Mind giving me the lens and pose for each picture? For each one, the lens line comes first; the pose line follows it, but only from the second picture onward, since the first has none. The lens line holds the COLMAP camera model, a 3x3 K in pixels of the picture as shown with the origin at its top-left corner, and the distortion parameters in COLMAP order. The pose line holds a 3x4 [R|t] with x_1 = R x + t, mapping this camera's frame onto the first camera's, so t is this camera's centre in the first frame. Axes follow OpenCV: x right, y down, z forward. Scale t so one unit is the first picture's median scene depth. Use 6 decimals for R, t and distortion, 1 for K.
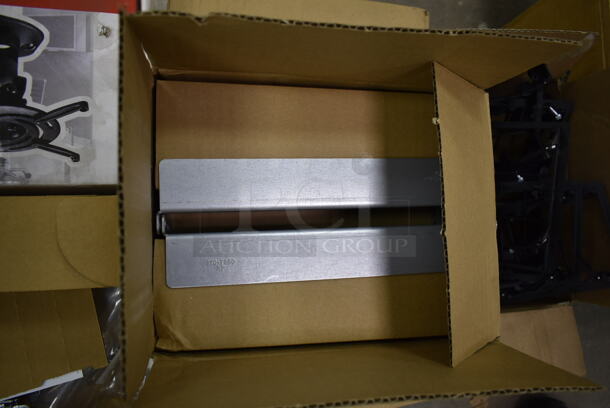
lens RADIAL K [[461.9, 0, 307.7], [0, 461.9, 203.5], [0, 0, 1]] dist [-0.024469, 0.010873]
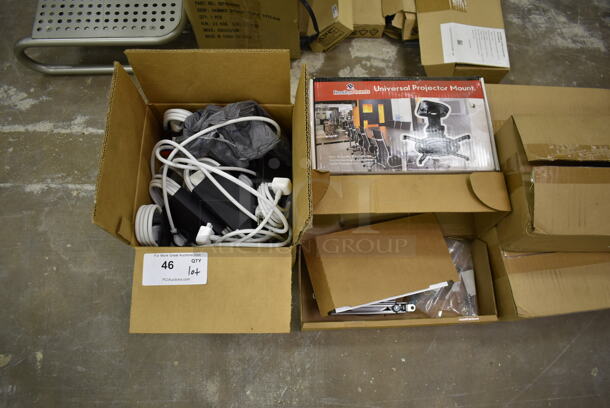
lens RADIAL K [[461.9, 0, 307.7], [0, 461.9, 201.7], [0, 0, 1]] dist [-0.024469, 0.010873]
pose [[0.984145, -0.051728, -0.169654, -0.907013], [0.006101, 0.965832, -0.259096, 0.673103], [0.177260, 0.253953, 0.950835, -1.192822]]
